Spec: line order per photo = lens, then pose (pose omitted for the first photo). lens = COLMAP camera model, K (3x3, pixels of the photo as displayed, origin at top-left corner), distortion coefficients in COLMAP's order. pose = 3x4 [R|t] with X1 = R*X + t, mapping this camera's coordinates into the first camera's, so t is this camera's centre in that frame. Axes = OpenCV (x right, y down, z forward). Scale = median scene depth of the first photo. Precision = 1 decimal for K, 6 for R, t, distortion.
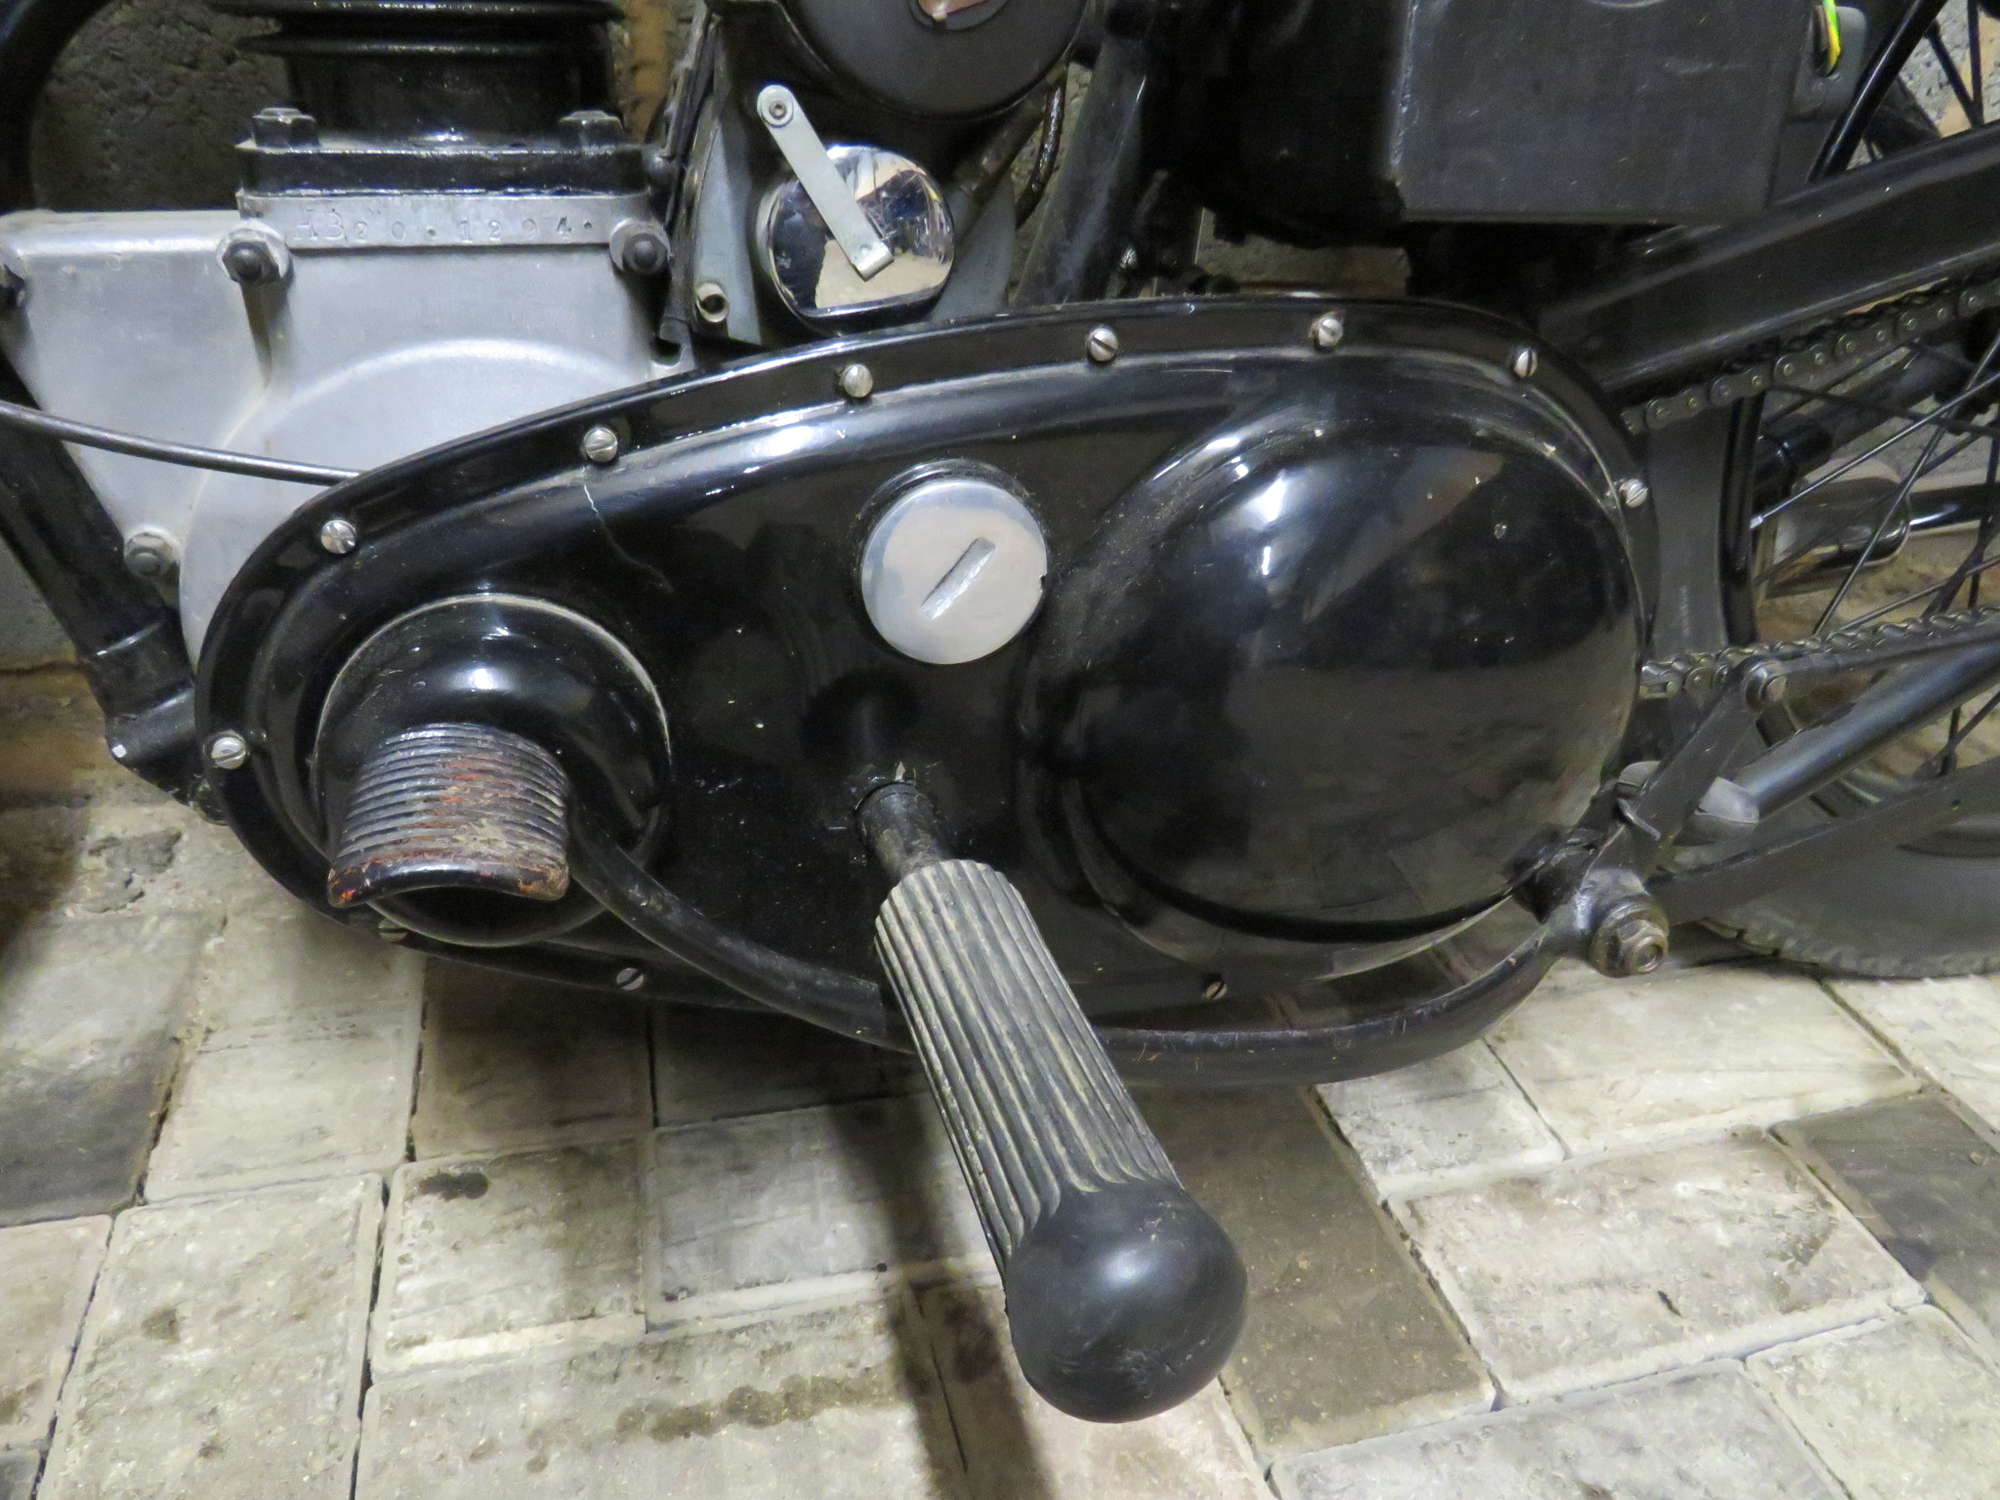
lens RADIAL K [[1409.3, 0, 986.6], [0, 1409.3, 750.1], [0, 0, 1]] dist [-0.028978, 0.006659]
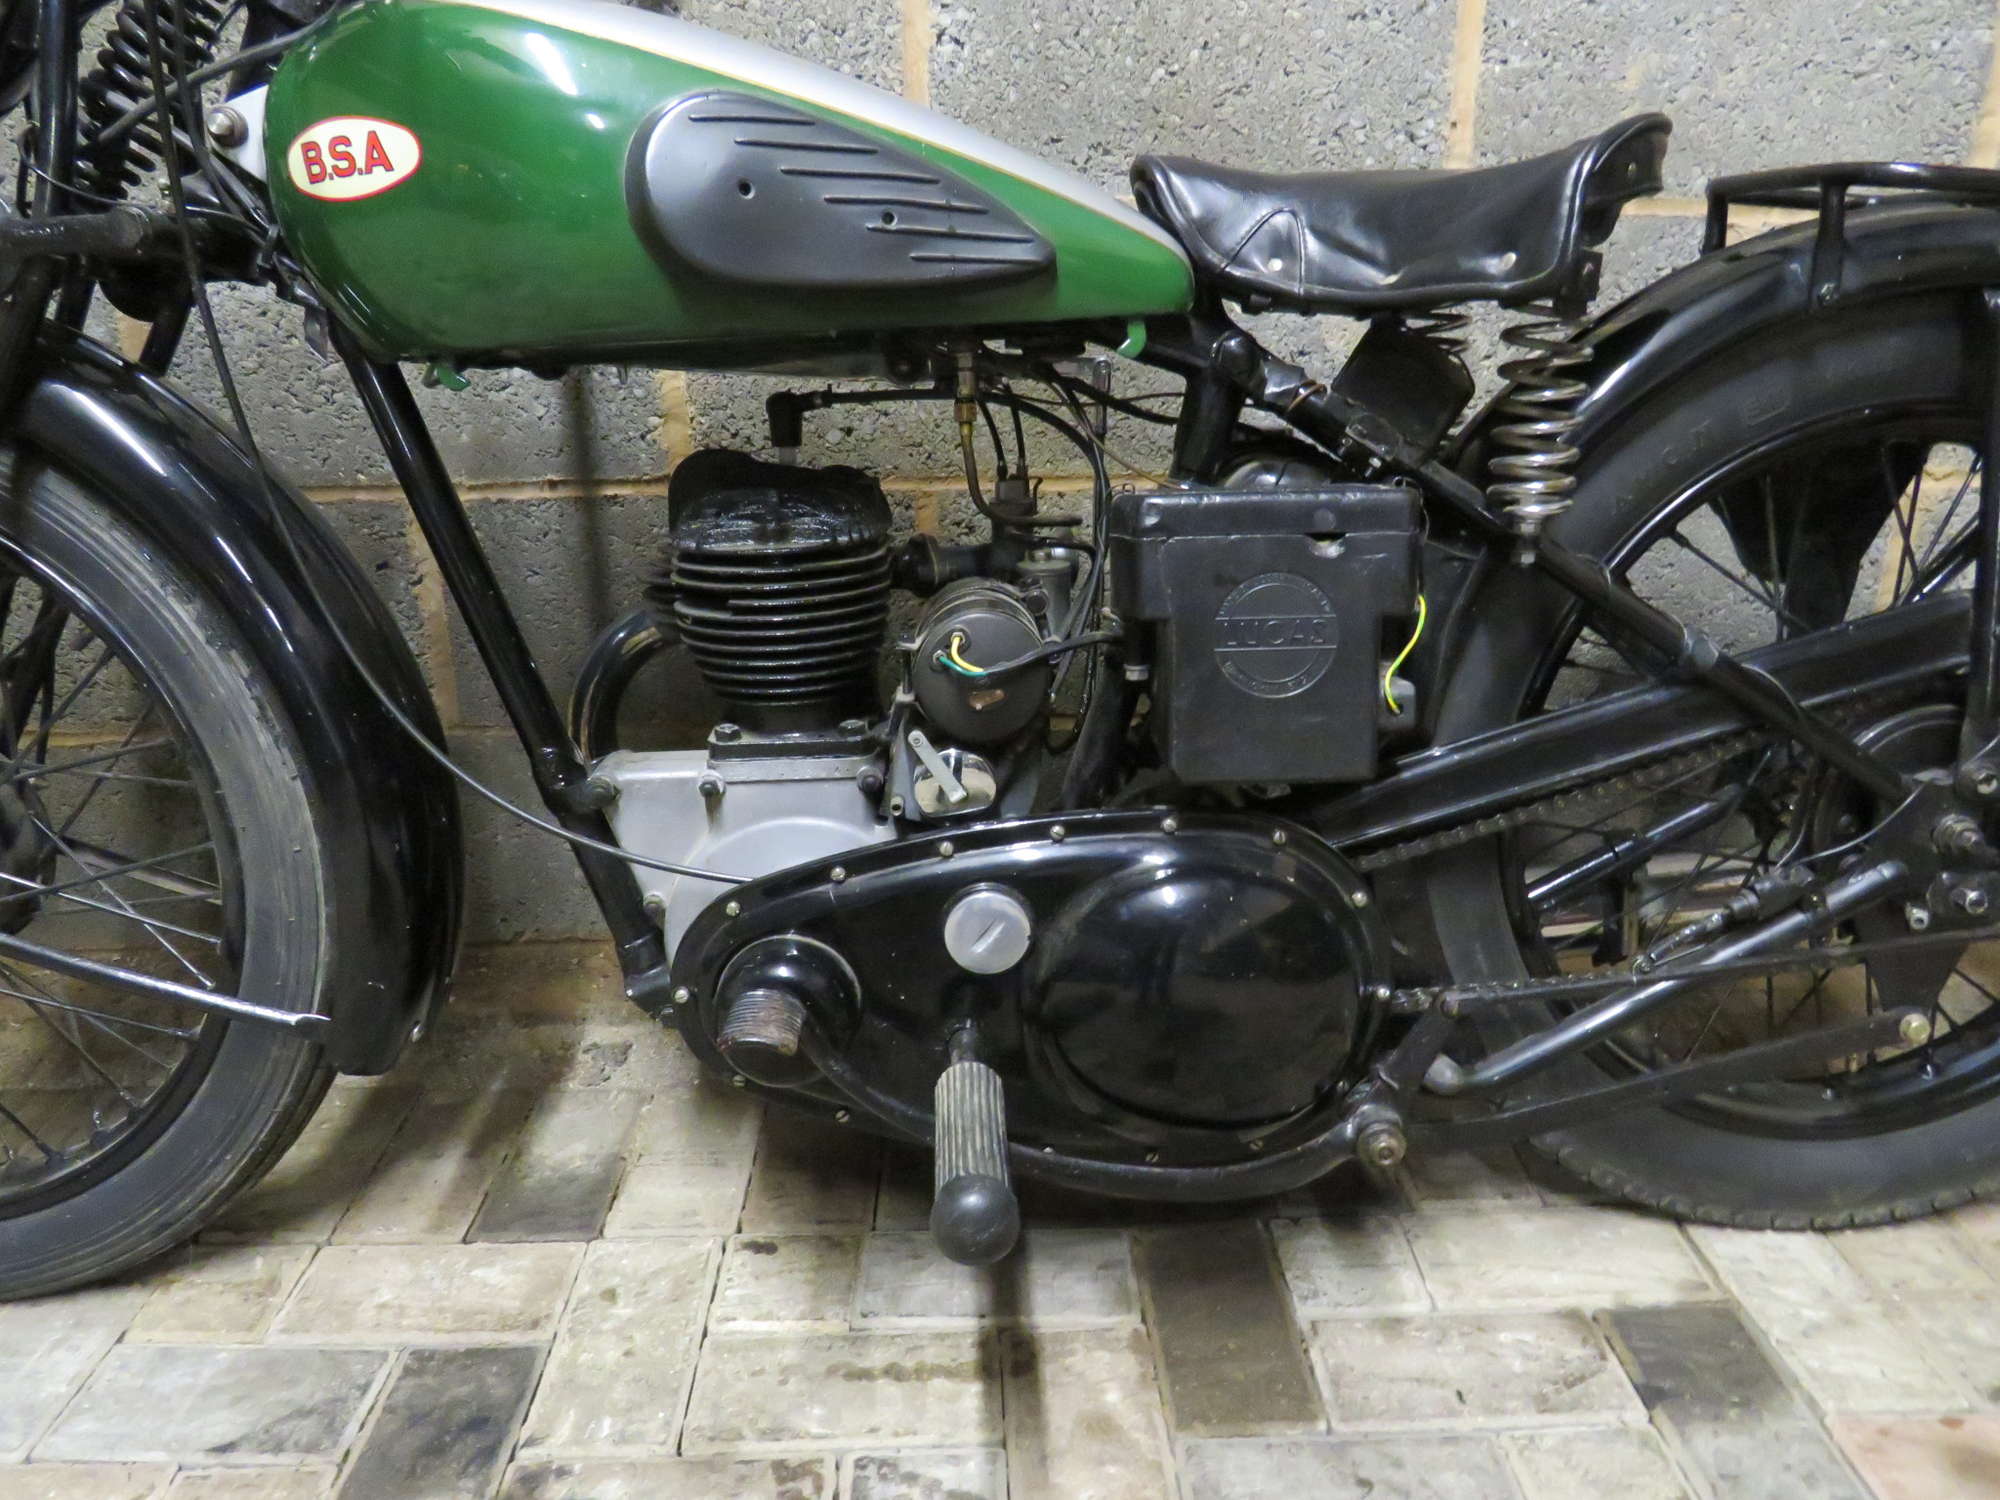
lens RADIAL K [[1409.3, 0, 999.4], [0, 1409.3, 747.3], [0, 0, 1]] dist [-0.028978, 0.006659]
pose [[0.969193, 0.012373, -0.245990, 0.510526], [-0.060837, 0.979817, -0.190412, 0.008988], [0.238669, 0.199512, 0.950385, -1.109384]]
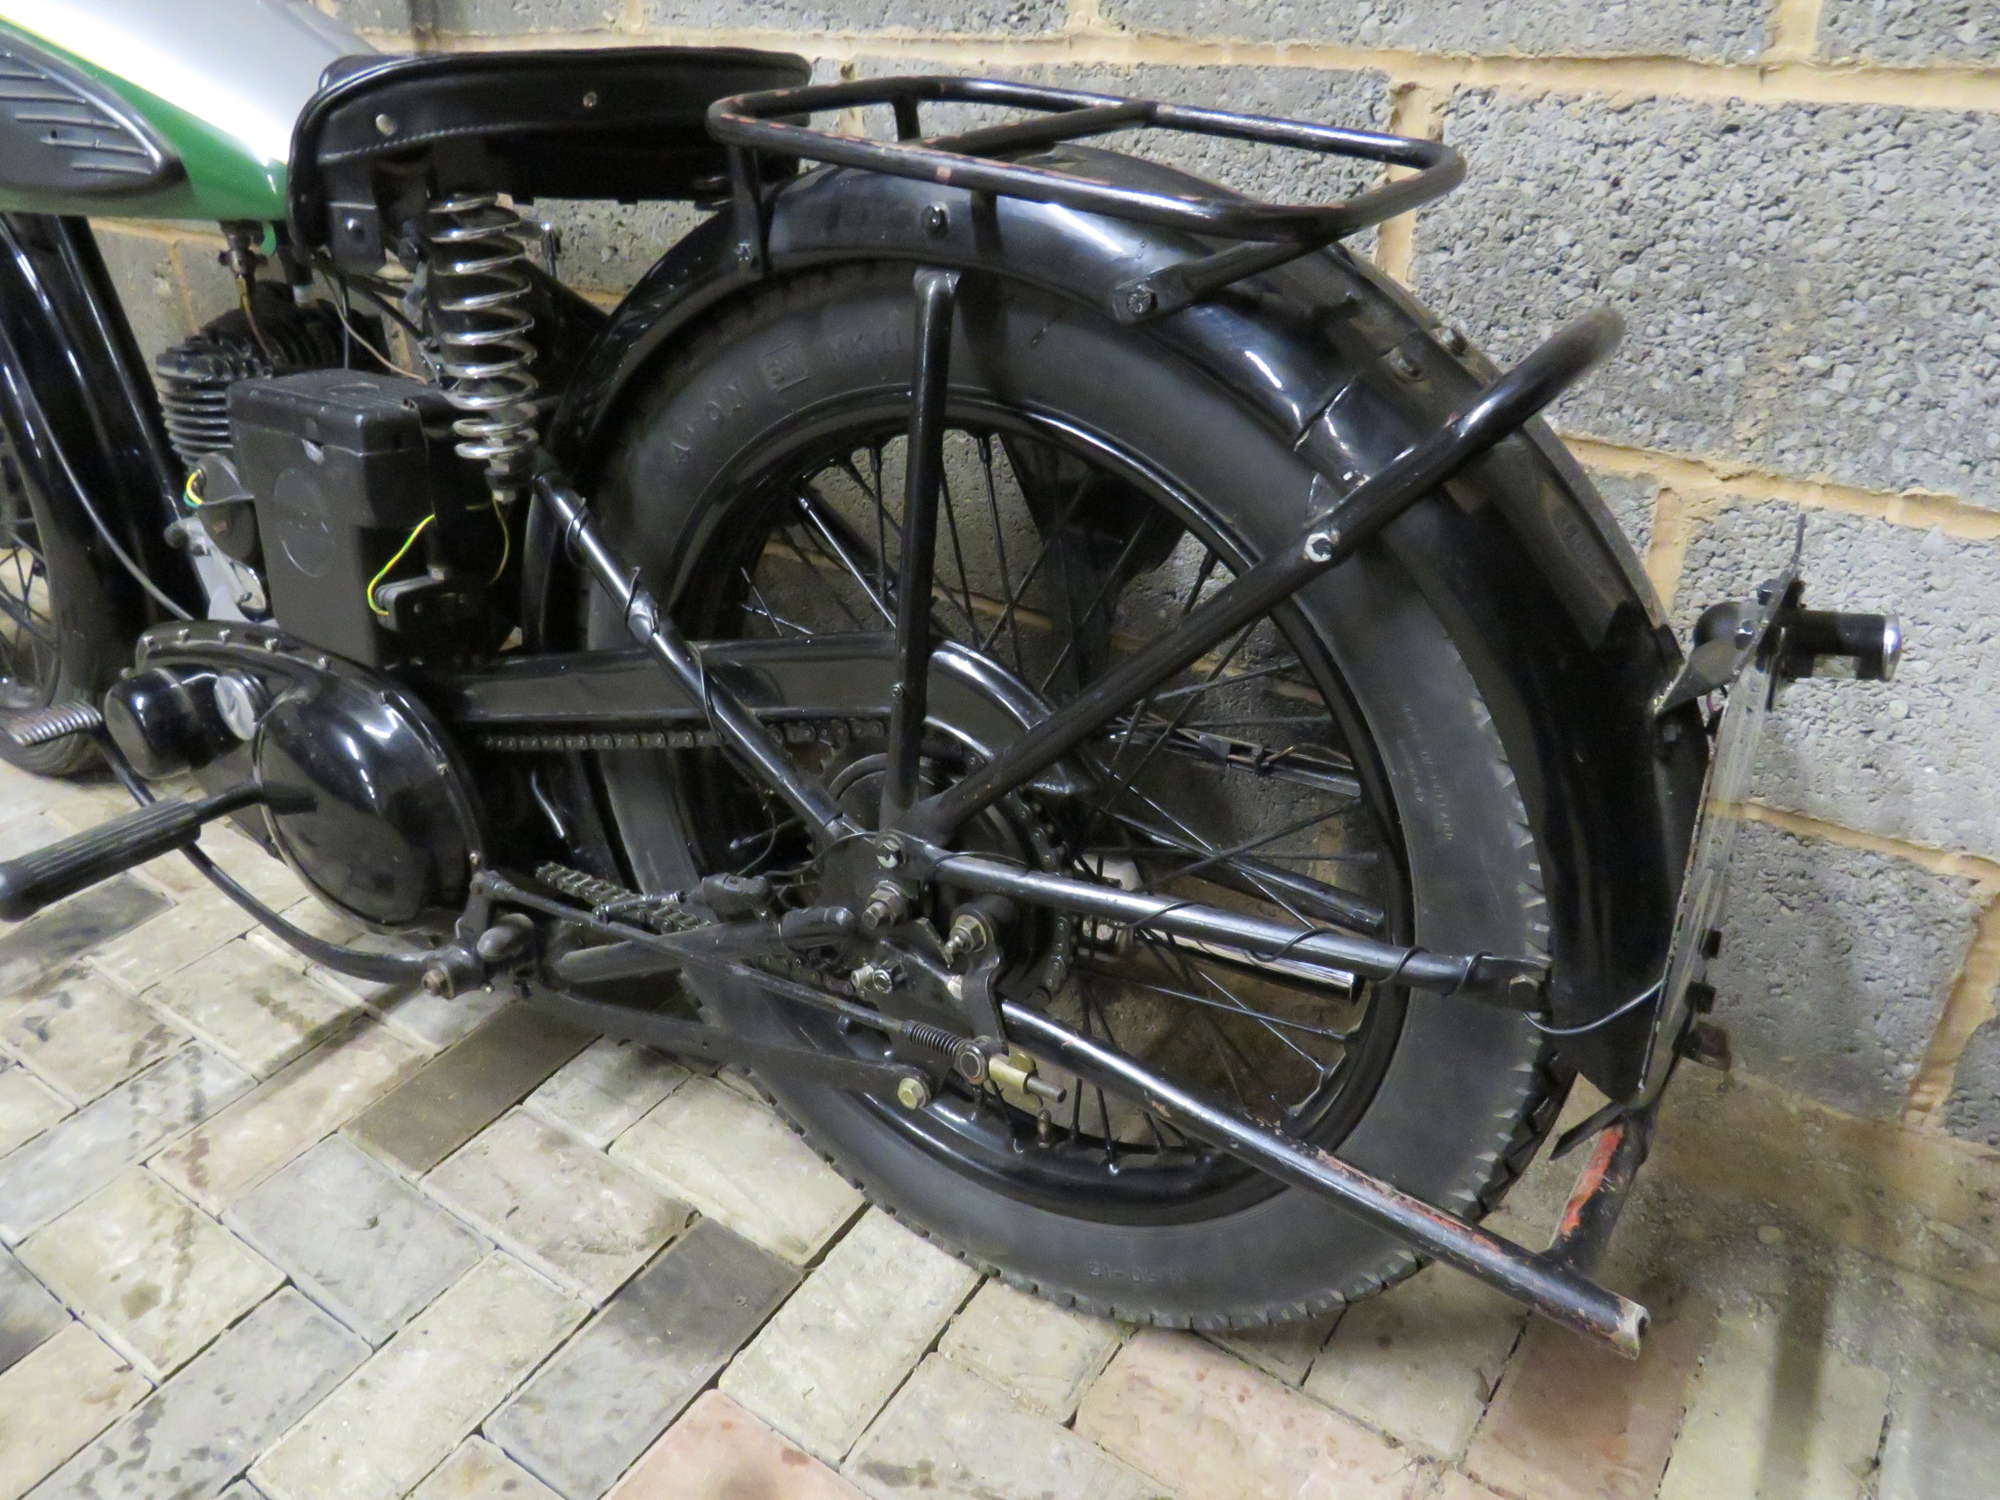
lens RADIAL K [[1409.3, 0, 1002.8], [0, 1409.3, 749.5], [0, 0, 1]] dist [-0.028978, 0.006659]
pose [[0.651026, 0.316092, -0.690110, 2.792331], [-0.329489, 0.936729, 0.118222, -0.842784], [0.683815, 0.150418, 0.713983, 0.055044]]
